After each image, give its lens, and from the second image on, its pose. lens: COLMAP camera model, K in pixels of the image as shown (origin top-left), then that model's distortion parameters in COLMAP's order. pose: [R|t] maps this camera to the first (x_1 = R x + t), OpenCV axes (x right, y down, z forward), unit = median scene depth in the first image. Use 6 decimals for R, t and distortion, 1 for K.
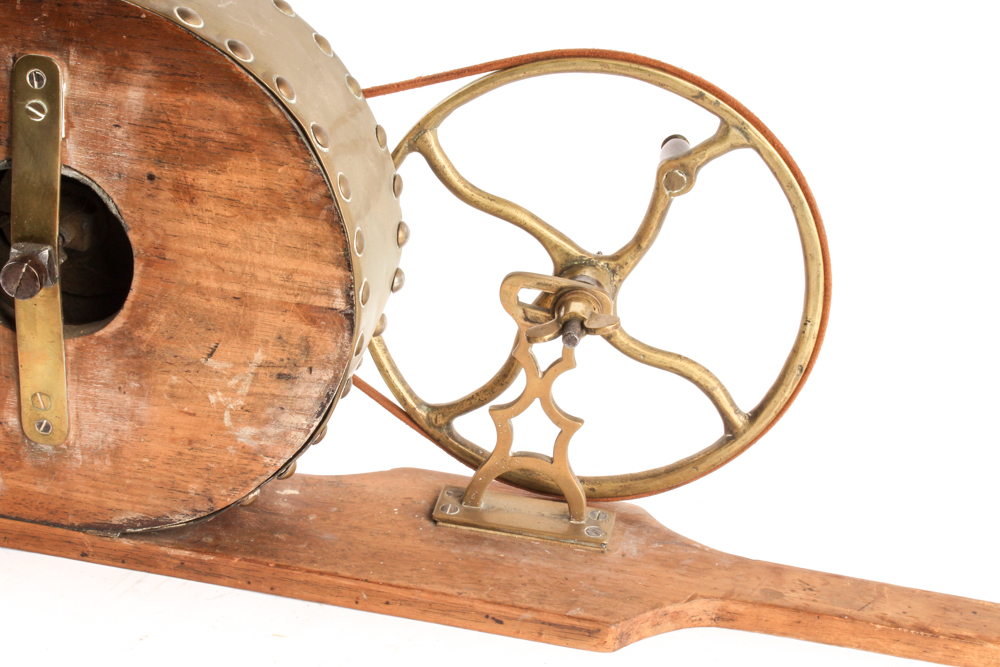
lens RADIAL K [[1835.6, 0, 495.0], [0, 1835.6, 333.7], [0, 0, 1]] dist [0.020645, 0.000000]
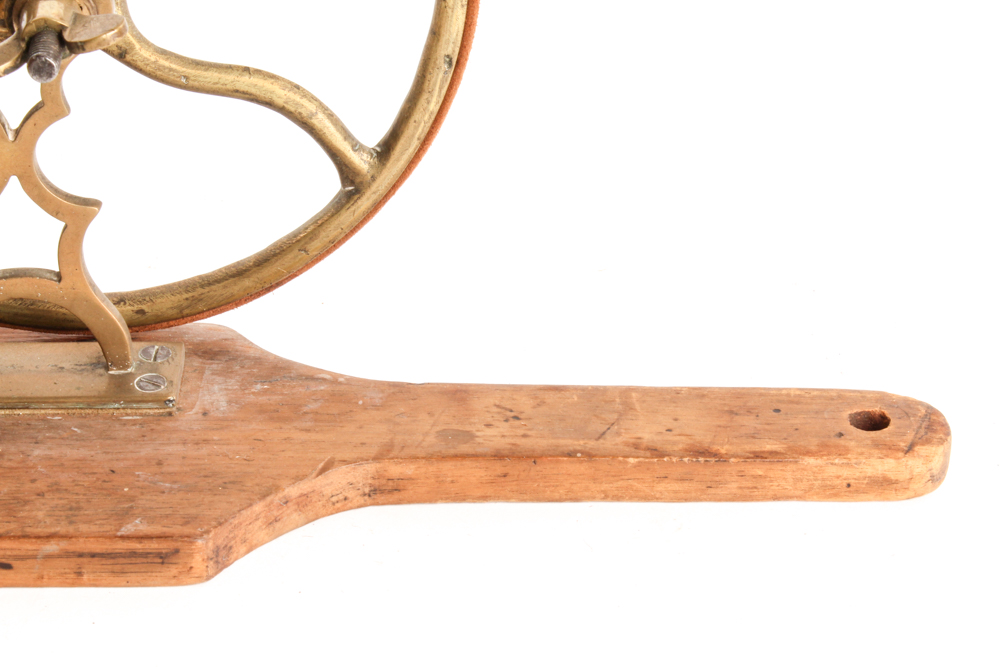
lens RADIAL K [[2349.1, 0, 500.2], [0, 2349.1, 337.4], [0, 0, 1]] dist [0.066512, 0.000000]
pose [[0.974211, -0.163260, 0.155752, 0.049942], [0.143134, 0.980760, 0.132751, 0.008353], [-0.174428, -0.107034, 0.978835, 0.242308]]
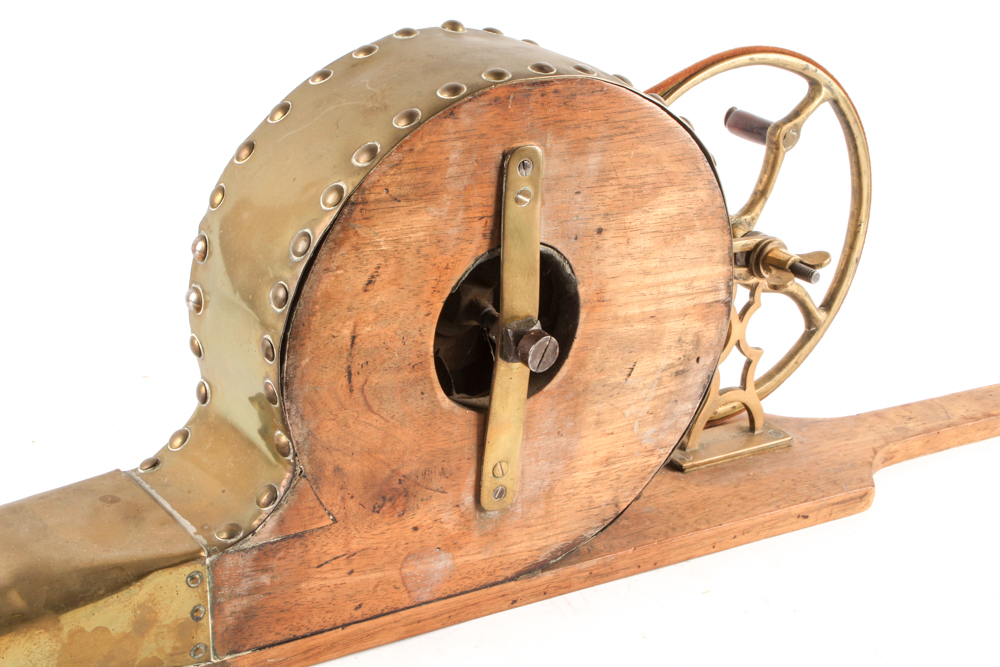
lens RADIAL K [[1835.6, 0, 497.3], [0, 1835.6, 331.5], [0, 0, 1]] dist [0.020645, 0.000000]
pose [[0.724508, -0.288295, 0.626079, -0.864468], [0.277290, 0.953491, 0.118177, -0.160555], [-0.631030, 0.087985, 0.770753, 0.171453]]
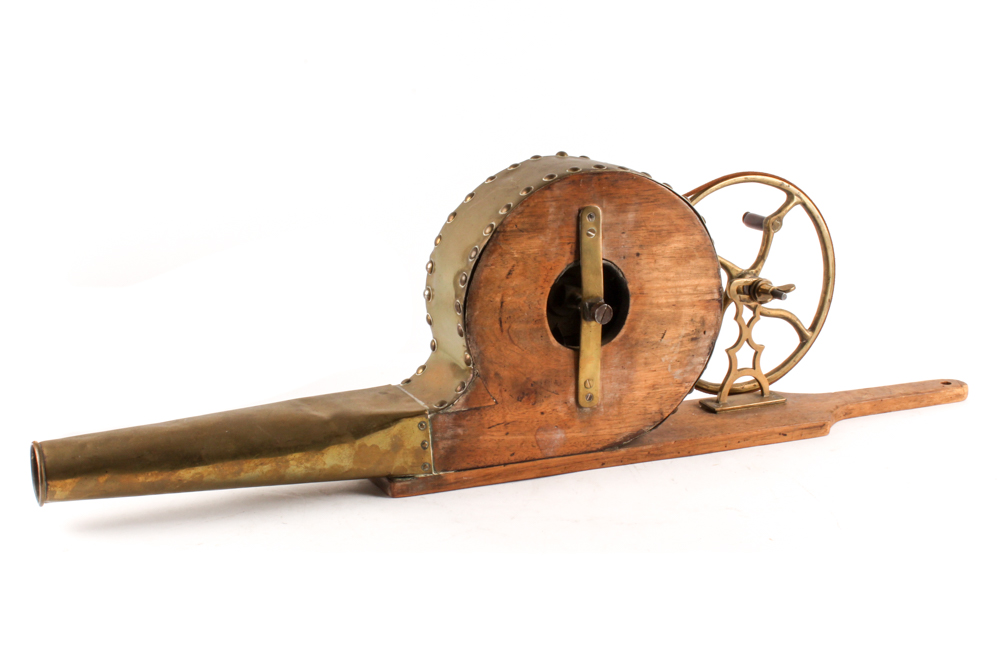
lens RADIAL K [[1469.8, 0, 490.3], [0, 1469.8, 336.5], [0, 0, 1]] dist [-0.033072, 0.000000]
pose [[0.833576, -0.219294, 0.507011, -1.097823], [0.295515, 0.952476, -0.073887, 0.071928], [-0.466713, 0.211420, 0.858767, -0.315649]]
